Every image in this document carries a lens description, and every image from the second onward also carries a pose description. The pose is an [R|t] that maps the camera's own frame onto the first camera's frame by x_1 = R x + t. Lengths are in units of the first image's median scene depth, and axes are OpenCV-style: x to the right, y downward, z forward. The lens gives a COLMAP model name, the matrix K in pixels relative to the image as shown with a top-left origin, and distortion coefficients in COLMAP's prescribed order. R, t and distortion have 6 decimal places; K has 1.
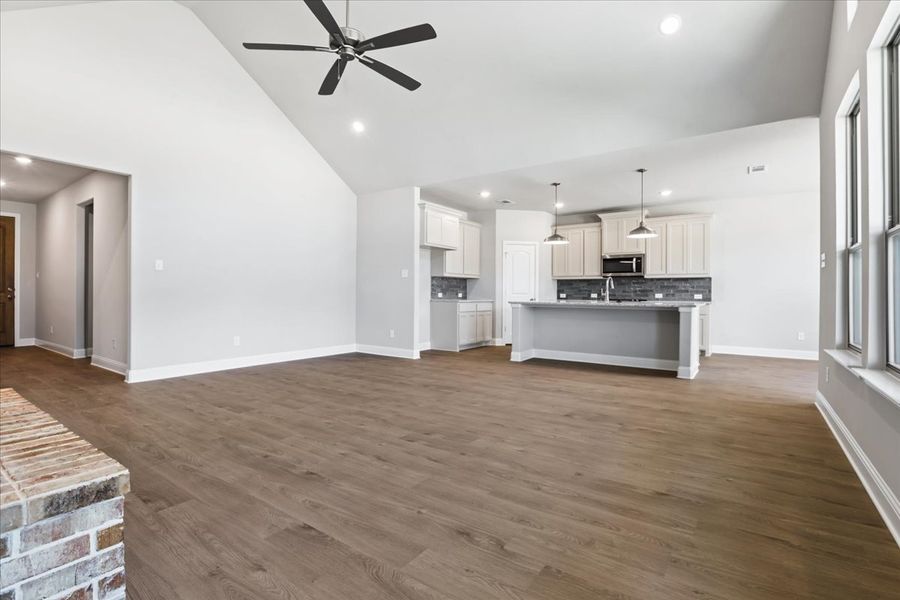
lens RADIAL K [[425.2, 0, 445.1], [0, 425.2, 290.8], [0, 0, 1]] dist [-0.012508, -0.002887]
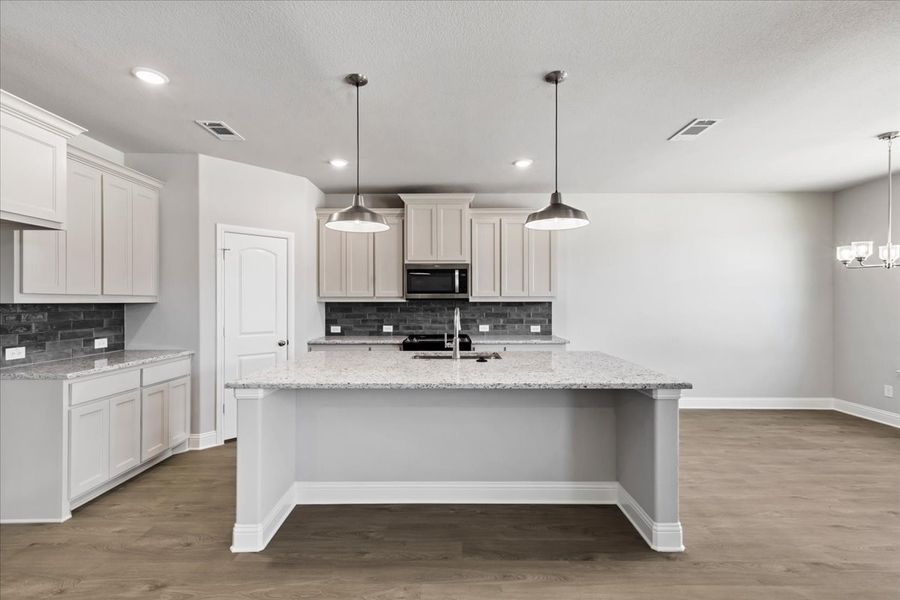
lens RADIAL K [[405.5, 0, 452.9], [0, 405.5, 297.2], [0, 0, 1]] dist [-0.005634, 0.003453]
pose [[0.804766, -0.003243, 0.593584, 0.091240], [0.002929, 0.999995, 0.001492, -0.040698], [-0.593585, 0.000538, 0.804771, 0.549876]]
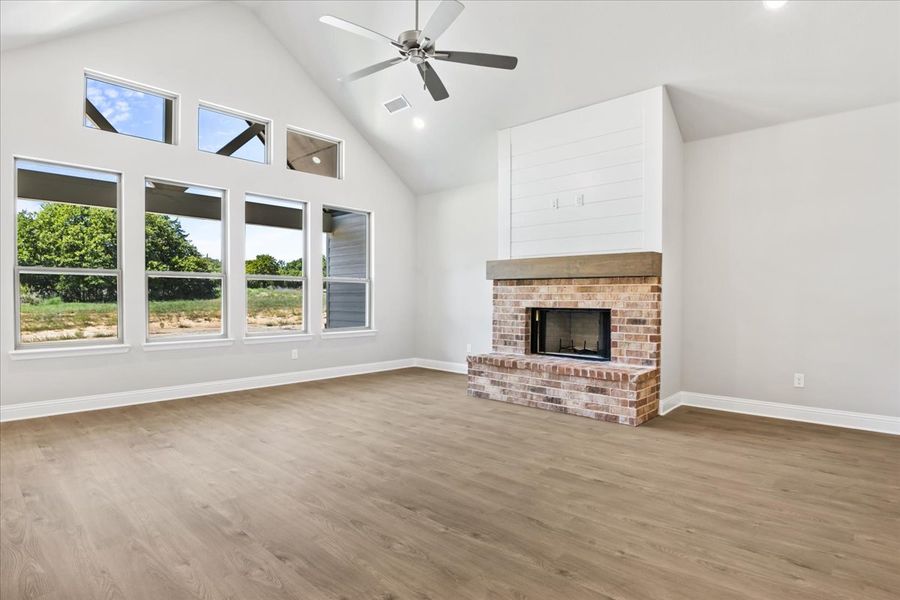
lens RADIAL K [[474.2, 0, 462.8], [0, 474.2, 313.9], [0, 0, 1]] dist [-0.044378, 0.002716]
pose [[-0.996038, -0.011419, 0.088196, -0.195863], [-0.008935, 0.999554, 0.028504, -0.008293], [-0.088483, 0.027603, -0.995695, 0.921907]]
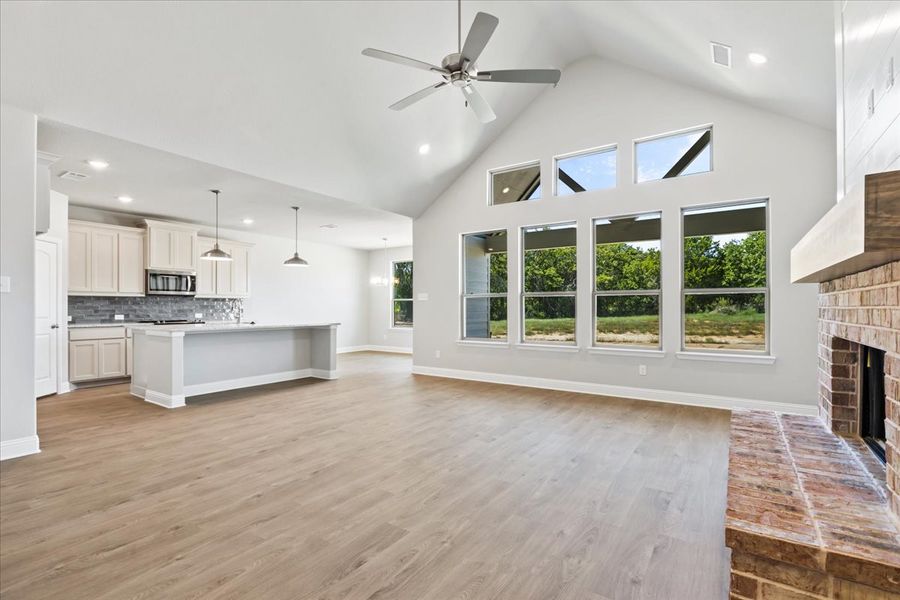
lens RADIAL K [[425.2, 0, 452.4], [0, 425.2, 306.9], [0, 0, 1]] dist [-0.012508, -0.002887]
pose [[-0.040410, -0.003936, 0.999175, -0.541344], [-0.009363, 0.999950, 0.003560, -0.018986], [-0.999139, -0.009211, -0.040445, 0.474977]]
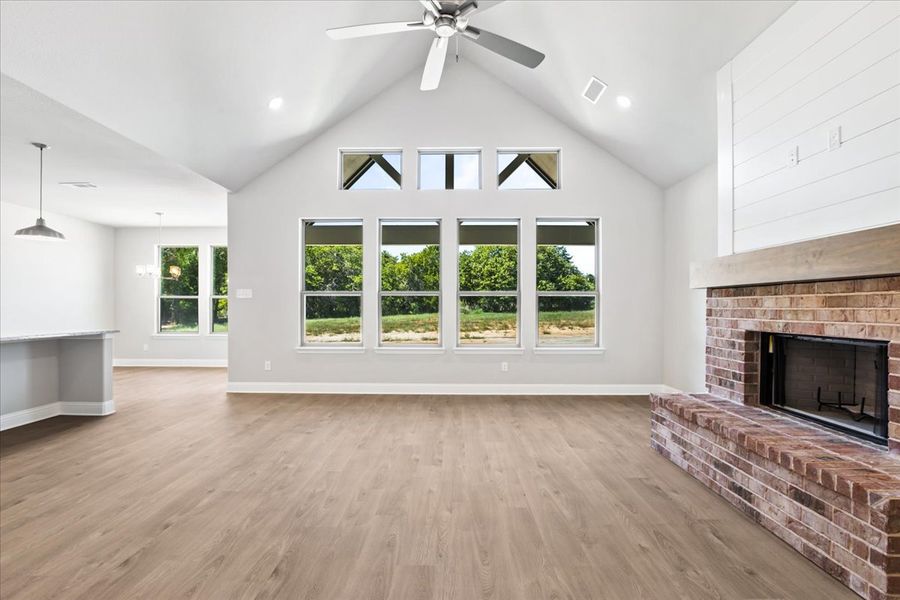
lens RADIAL K [[425.2, 0, 453.6], [0, 425.2, 308.8], [0, 0, 1]] dist [-0.012508, -0.002887]
pose [[-0.593259, -0.009420, 0.804956, -0.395514], [-0.012547, 0.999918, 0.002455, -0.017024], [-0.804914, -0.008644, -0.593329, 0.655294]]
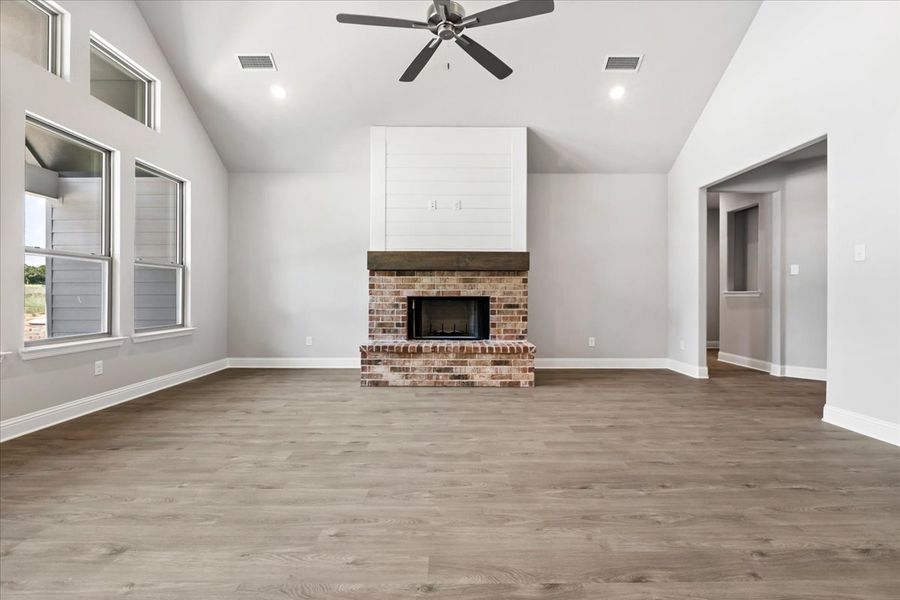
lens RADIAL K [[405.5, 0, 451.6], [0, 405.5, 300.4], [0, 0, 1]] dist [-0.005634, 0.003453]
pose [[-0.799269, 0.002503, -0.600969, 0.126045], [-0.001274, 0.999982, 0.005860, 0.004174], [0.600972, 0.005449, -0.799251, 0.766973]]
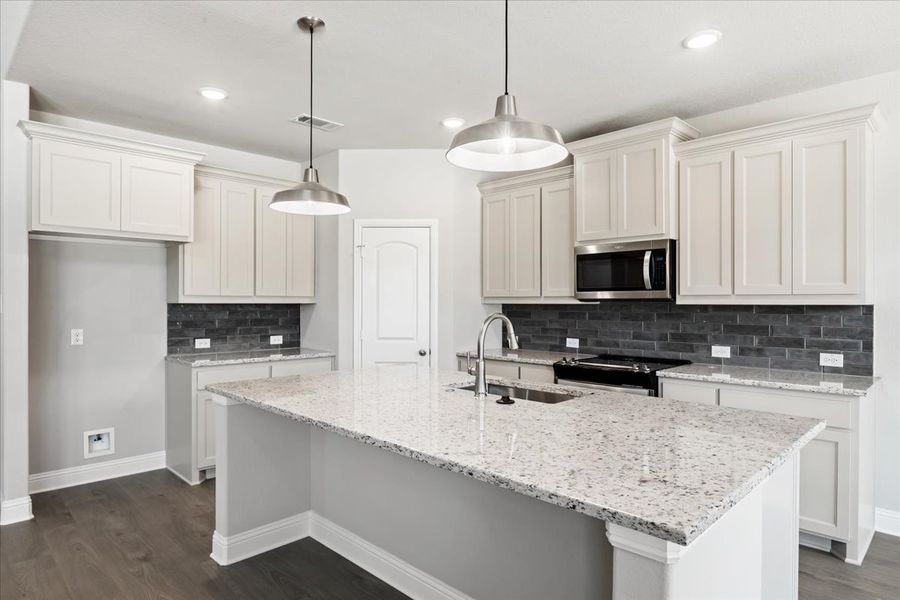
lens RADIAL K [[528.6, 0, 447.9], [0, 528.6, 301.2], [0, 0, 1]] dist [-0.017553, 0.002610]
pose [[0.986677, -0.006140, -0.162573, 0.366122], [0.006902, 0.999968, 0.004126, -0.038594], [0.162542, -0.005193, 0.986688, 0.538954]]
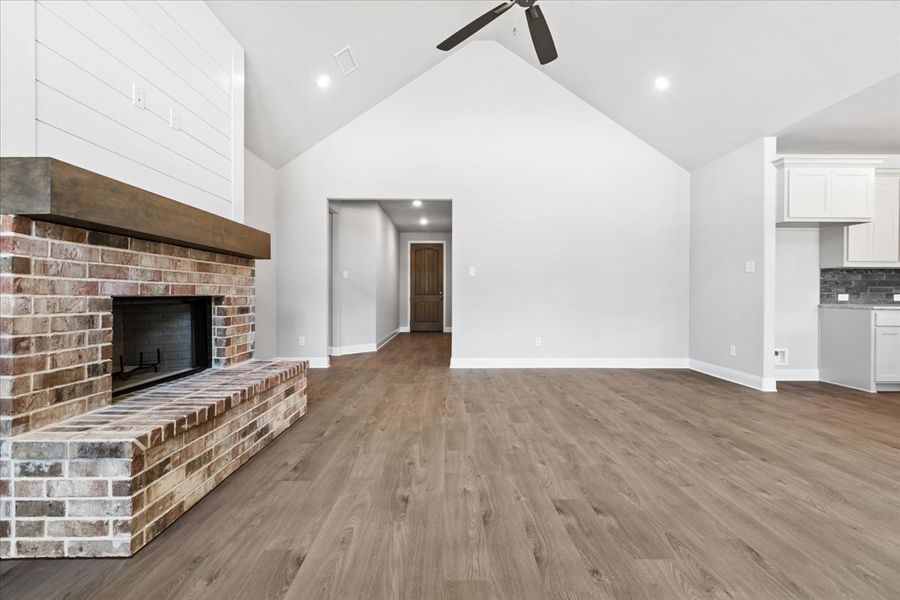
lens RADIAL K [[405.5, 0, 450.0], [0, 405.5, 296.2], [0, 0, 1]] dist [-0.005634, 0.003453]
pose [[0.594472, 0.000418, -0.804116, 0.135831], [0.006342, 0.999966, 0.005208, 0.001499], [0.804091, -0.008196, 0.594449, 0.190646]]
